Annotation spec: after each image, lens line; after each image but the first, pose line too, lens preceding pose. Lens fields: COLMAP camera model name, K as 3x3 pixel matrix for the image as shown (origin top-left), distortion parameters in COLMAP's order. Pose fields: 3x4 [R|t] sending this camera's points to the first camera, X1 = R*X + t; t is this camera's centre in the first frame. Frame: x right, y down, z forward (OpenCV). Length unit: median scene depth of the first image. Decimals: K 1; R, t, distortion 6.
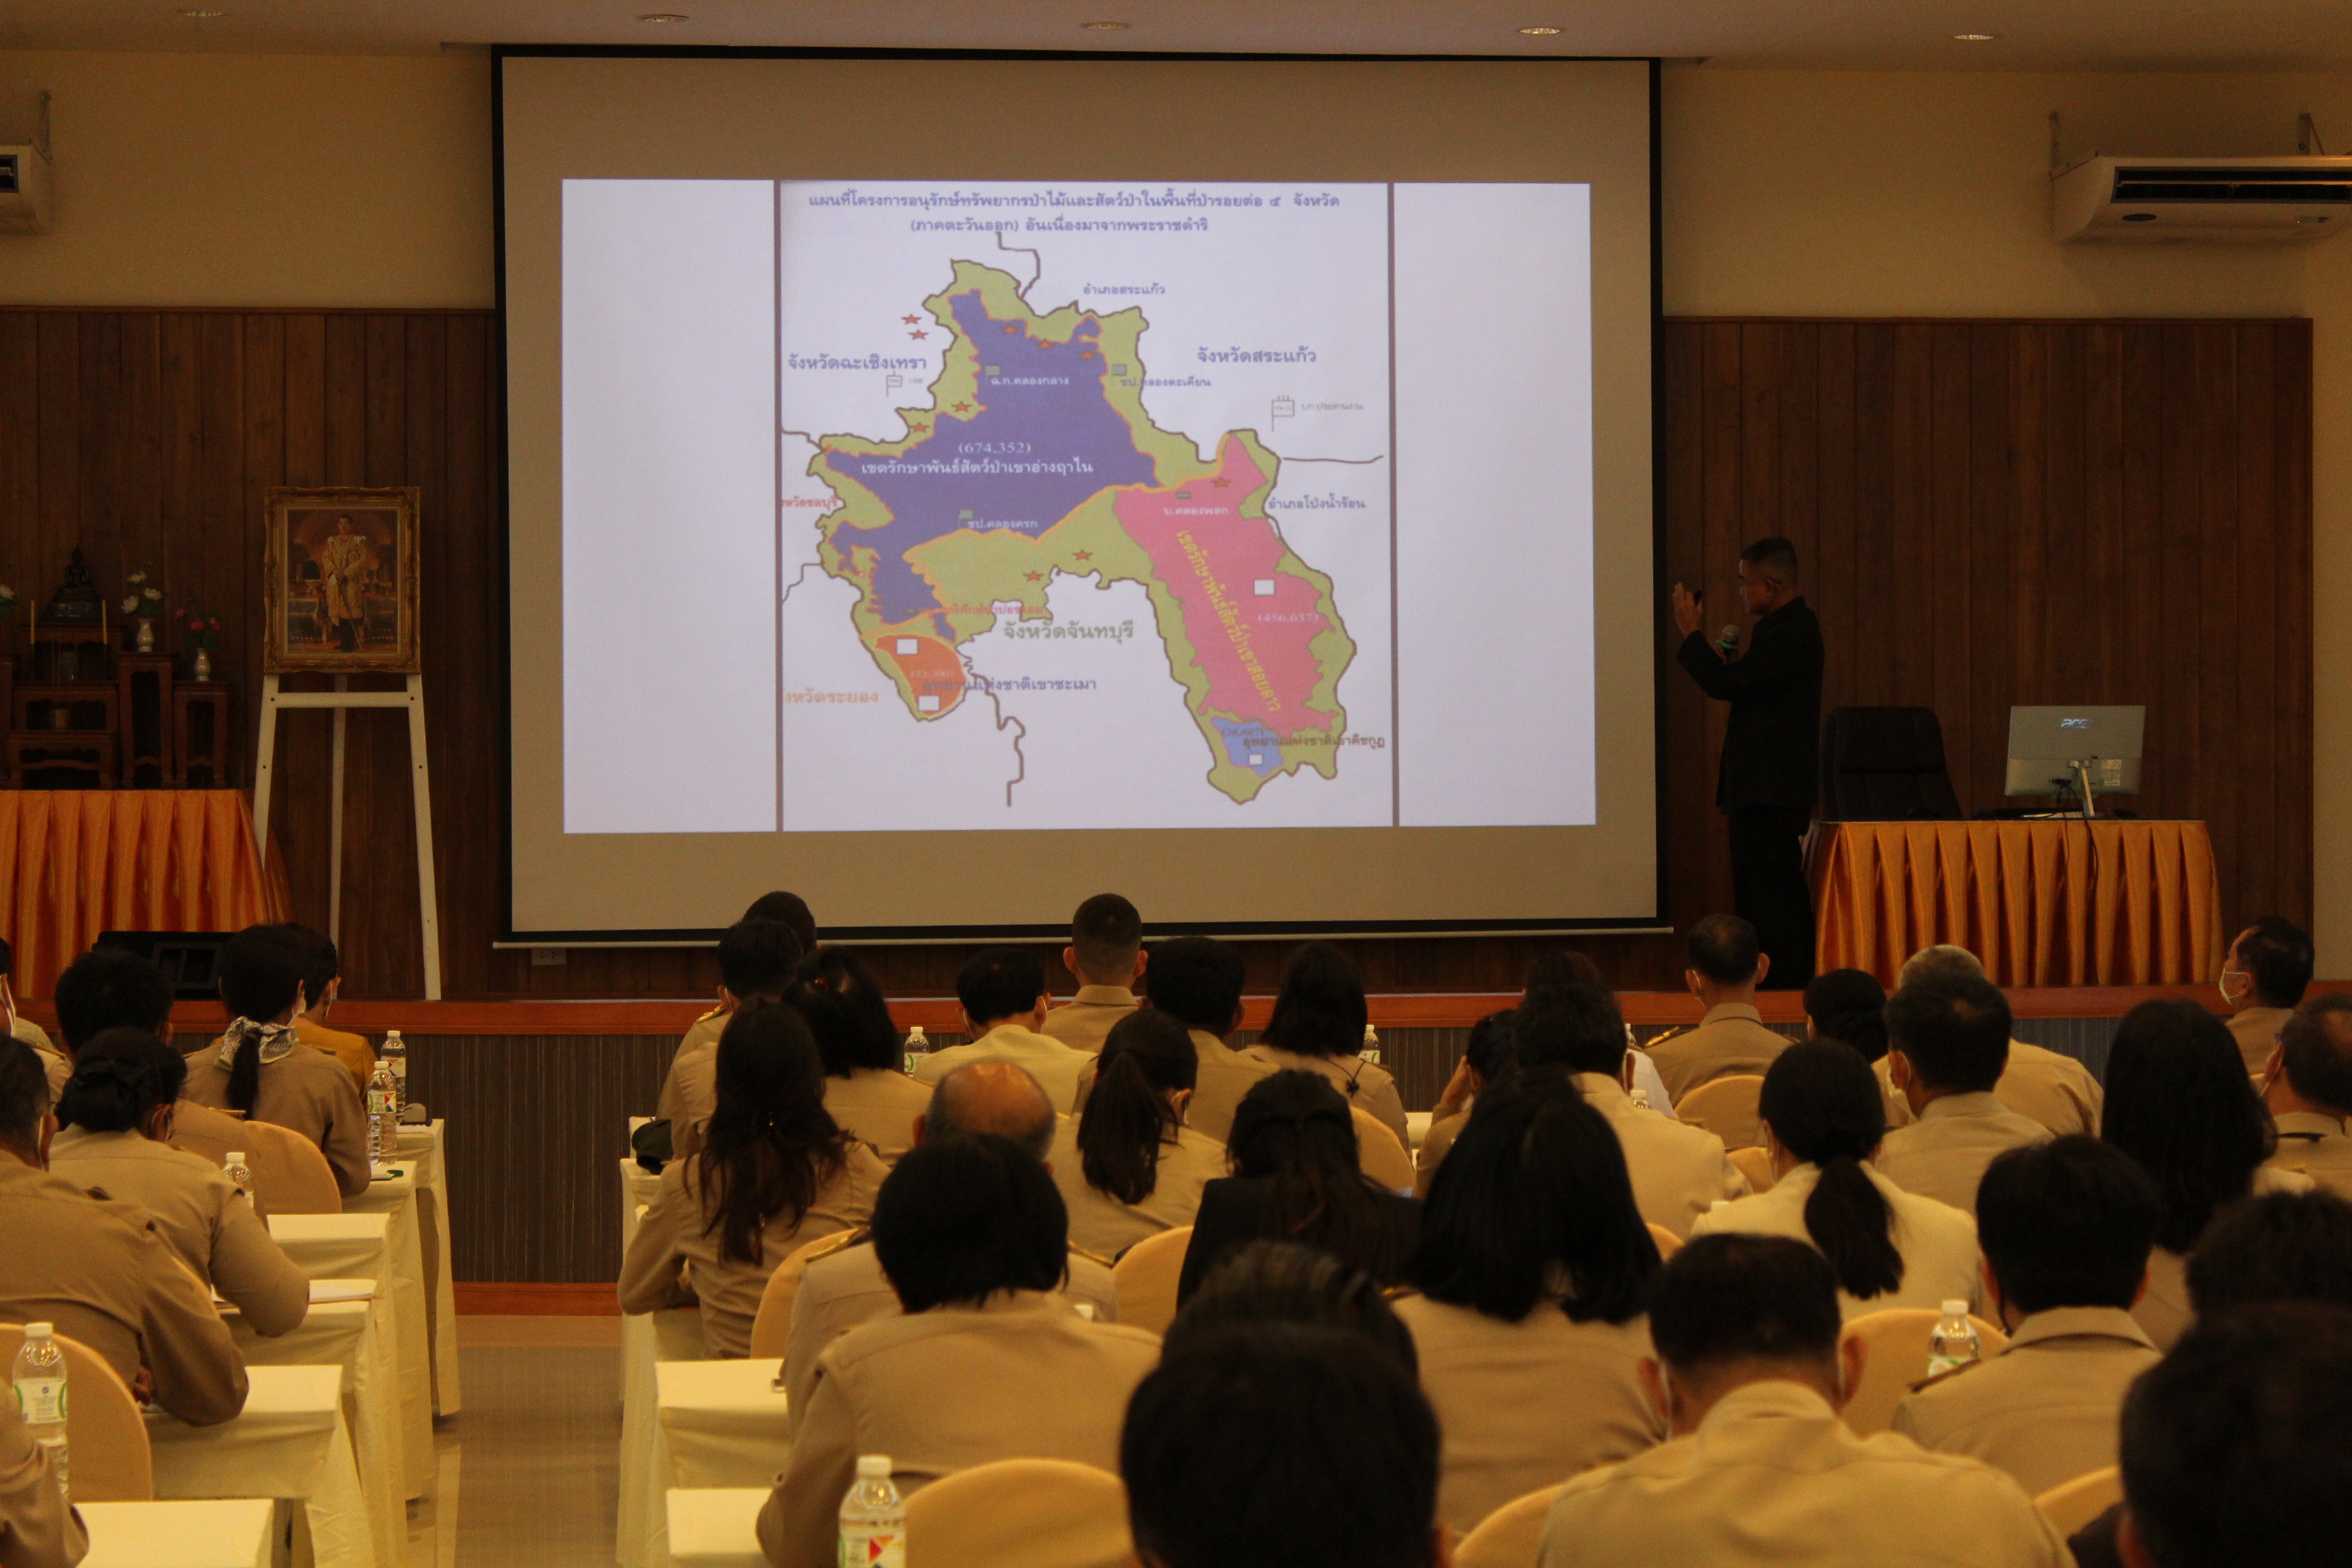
lens RADIAL K [[5540.4, 0, 1176.0], [0, 5540.4, 784.0], [0, 0, 1]] dist [0.073510, -0.016110]
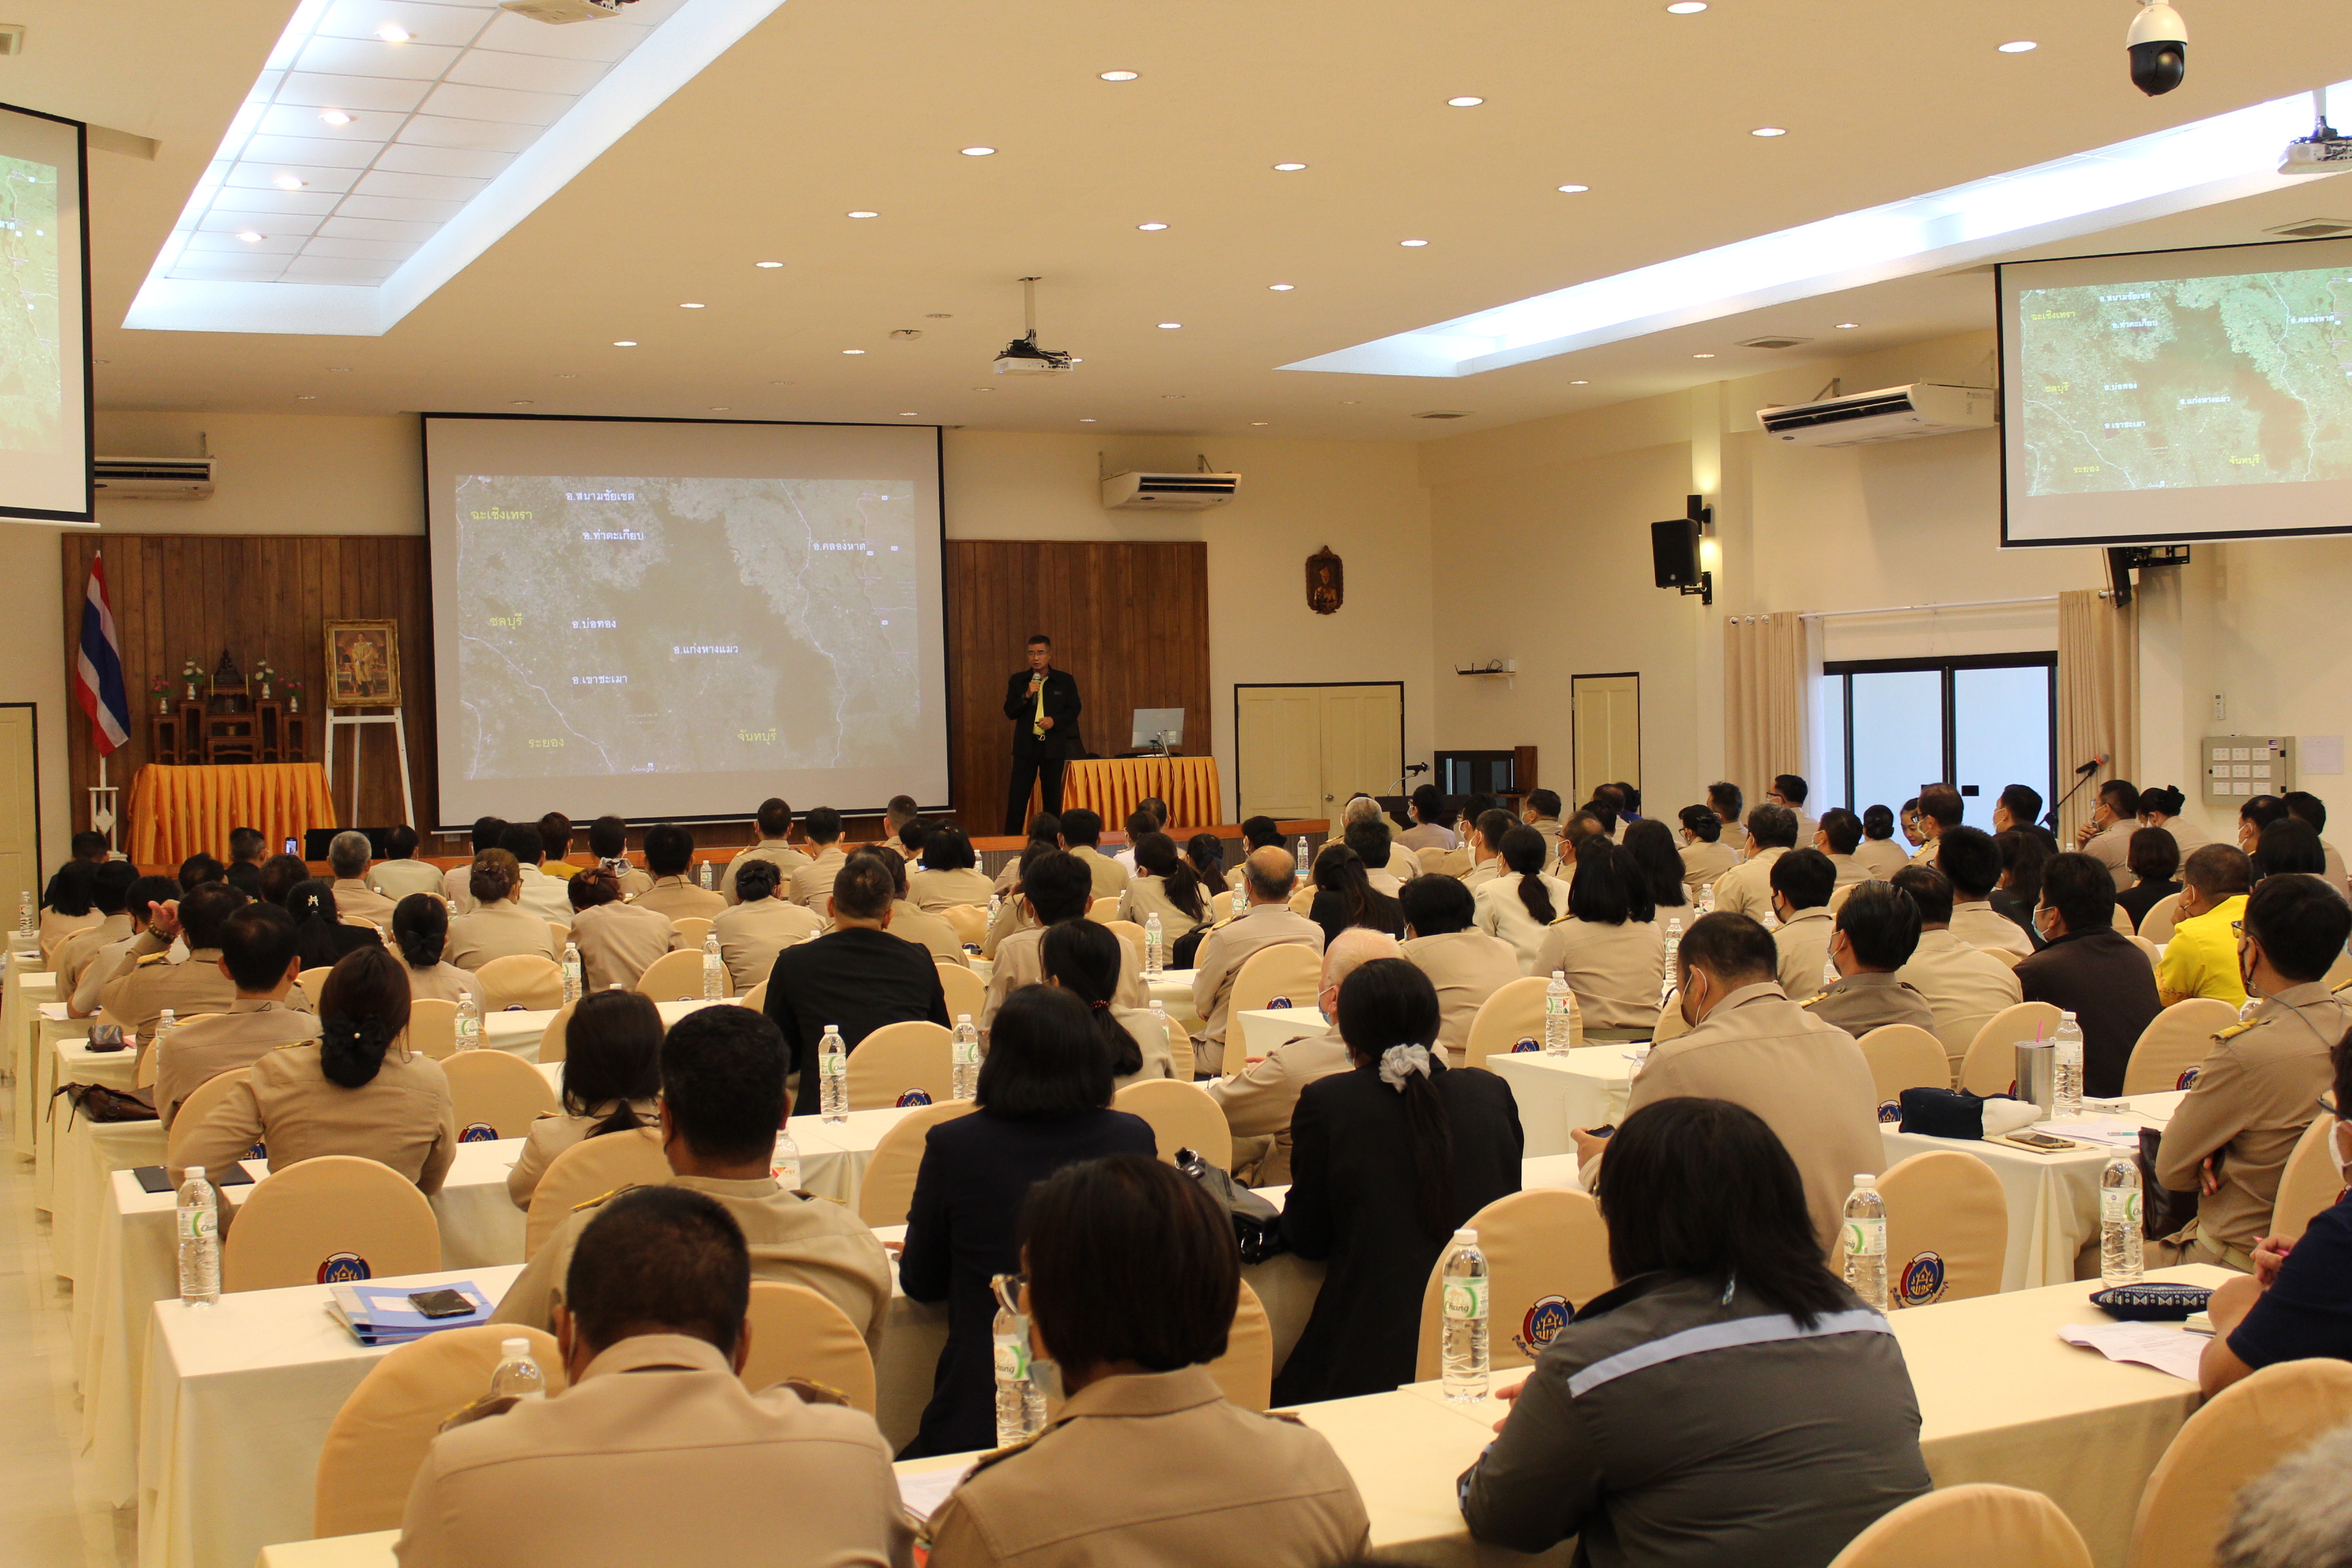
lens RADIAL K [[2710.1, 0, 1176.0], [0, 2710.1, 784.0], [0, 0, 1]] dist [-0.081944, 0.046037]
pose [[0.944565, -0.024981, 0.327374, -0.193913], [0.021503, 0.999667, 0.014242, 0.001579], [-0.327621, -0.006413, 0.944788, -0.076681]]
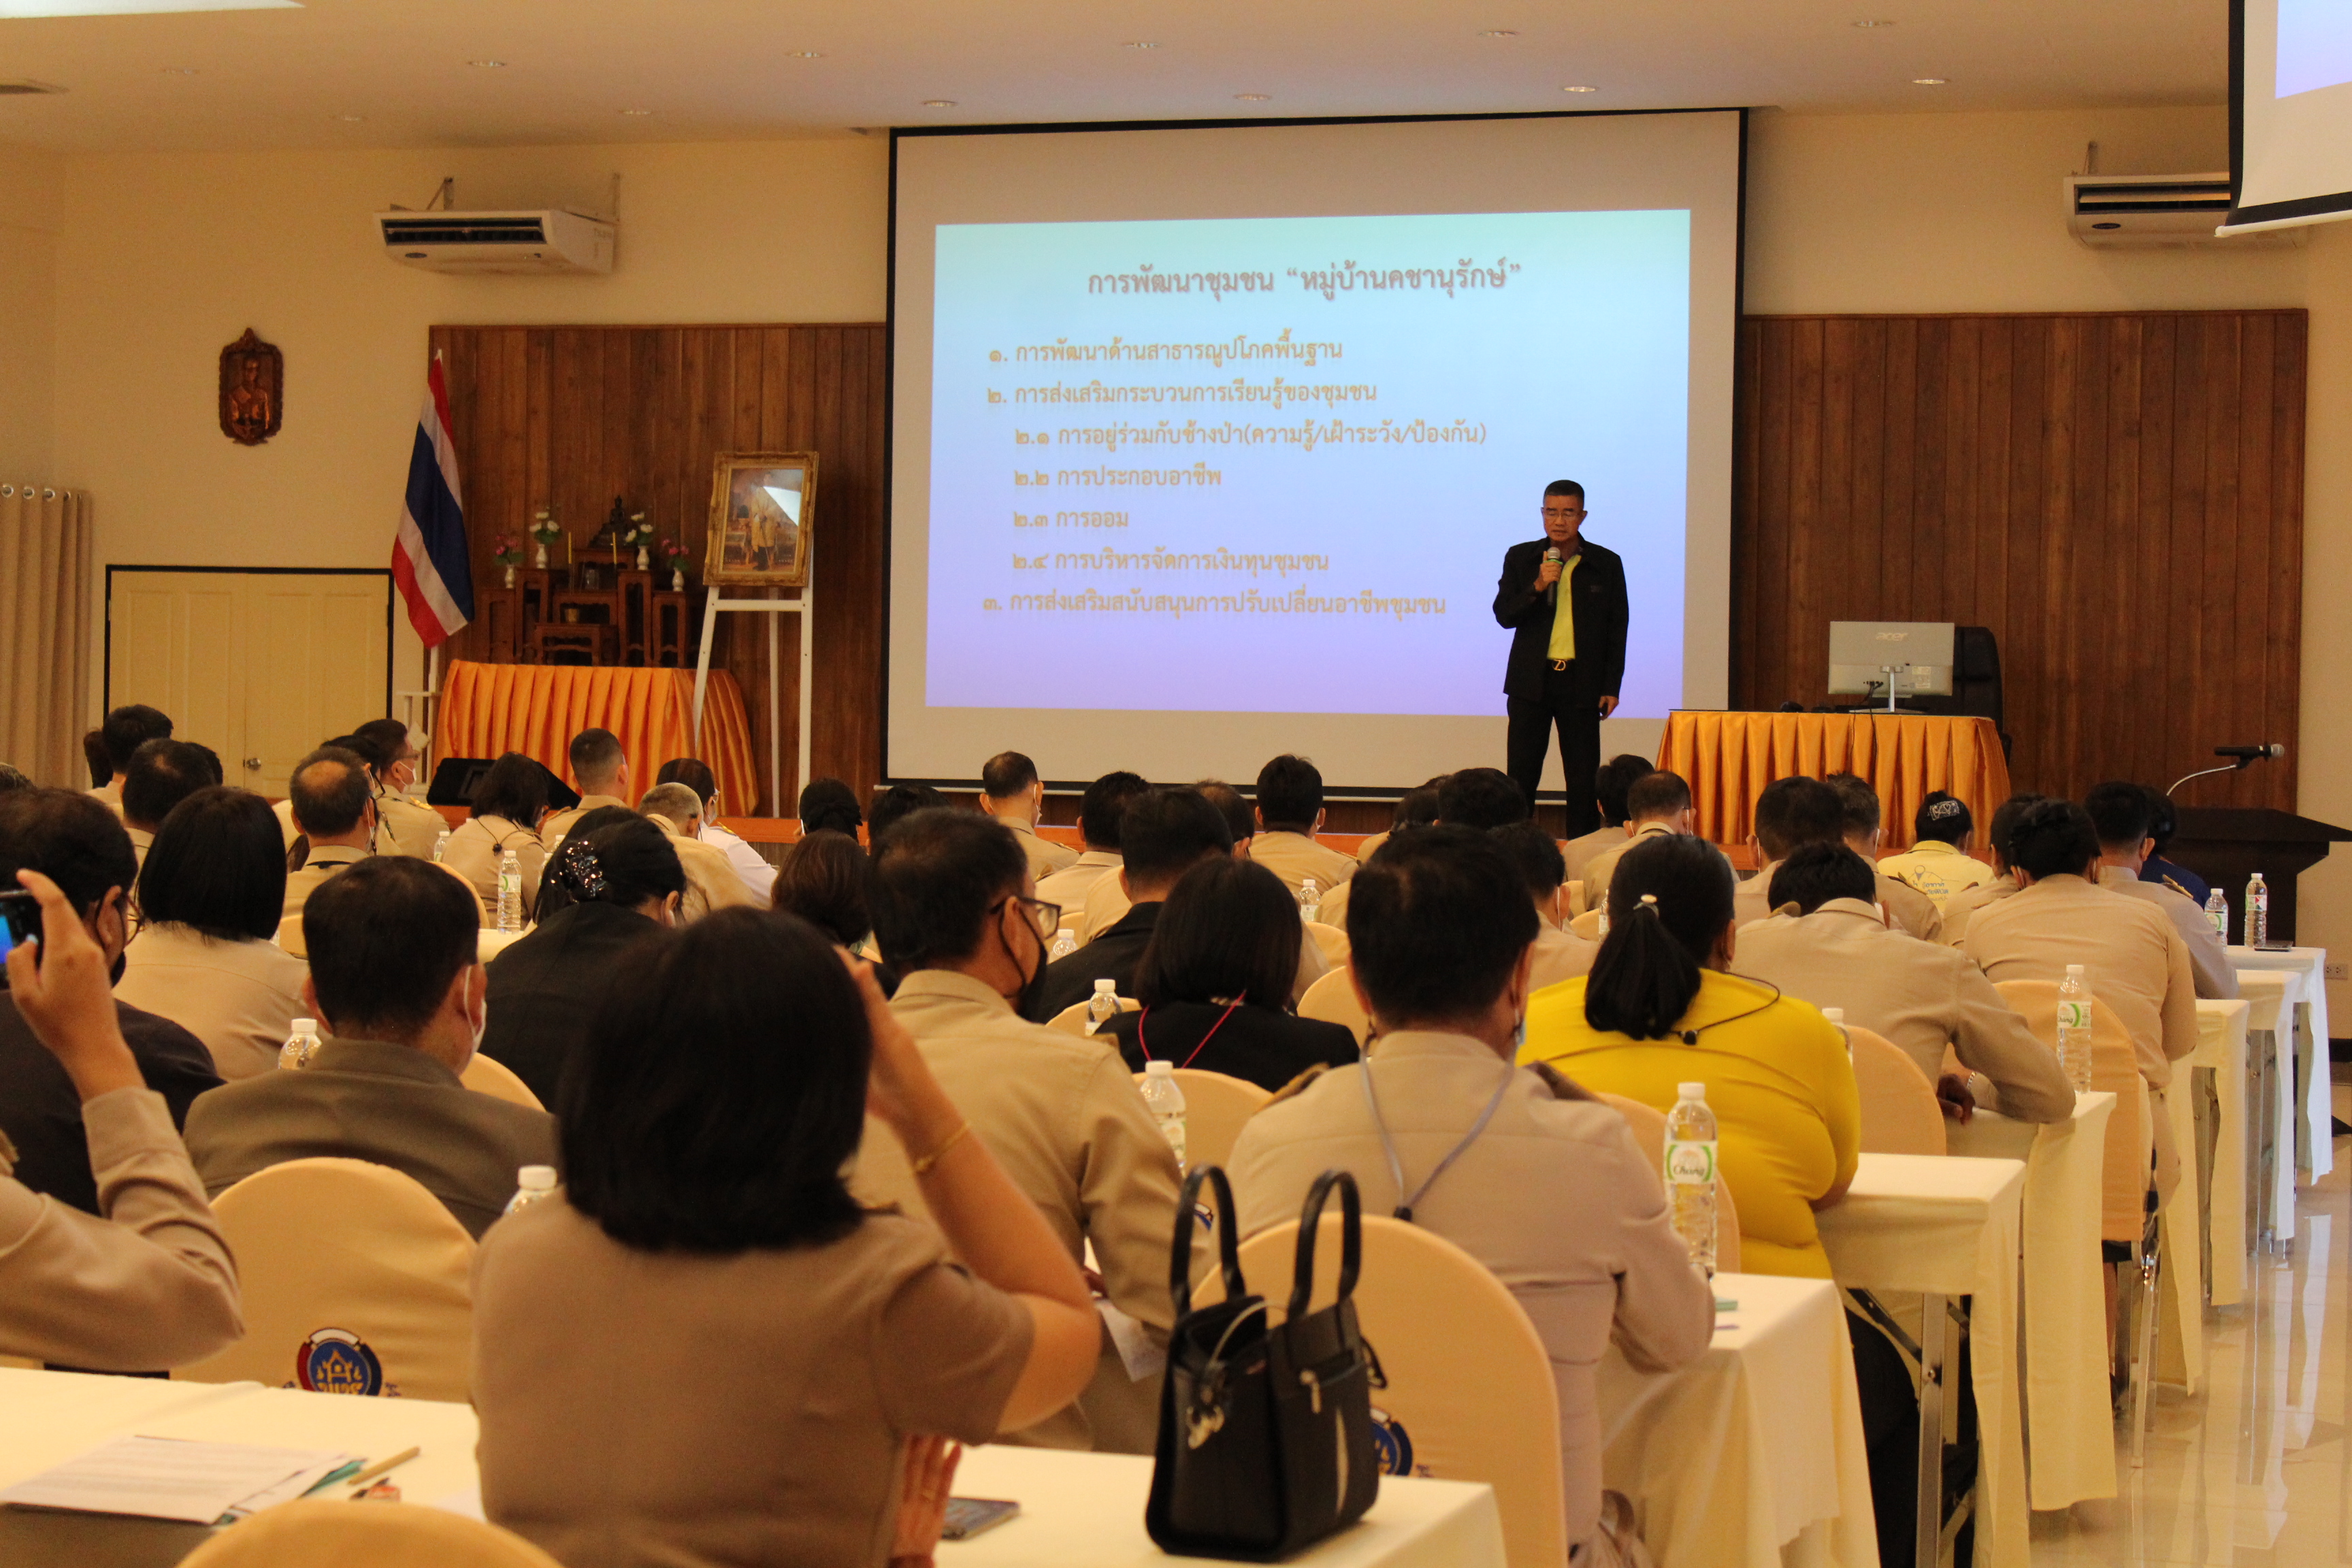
lens RADIAL K [[4388.5, 0, 1176.0], [0, 4388.5, 784.0], [0, 0, 1]] dist [-0.002752, 0.232614]
pose [[0.908863, 0.028993, -0.416086, 0.399932], [-0.025274, 0.999576, 0.014446, 0.010905], [0.416328, -0.002613, 0.909211, 0.047868]]
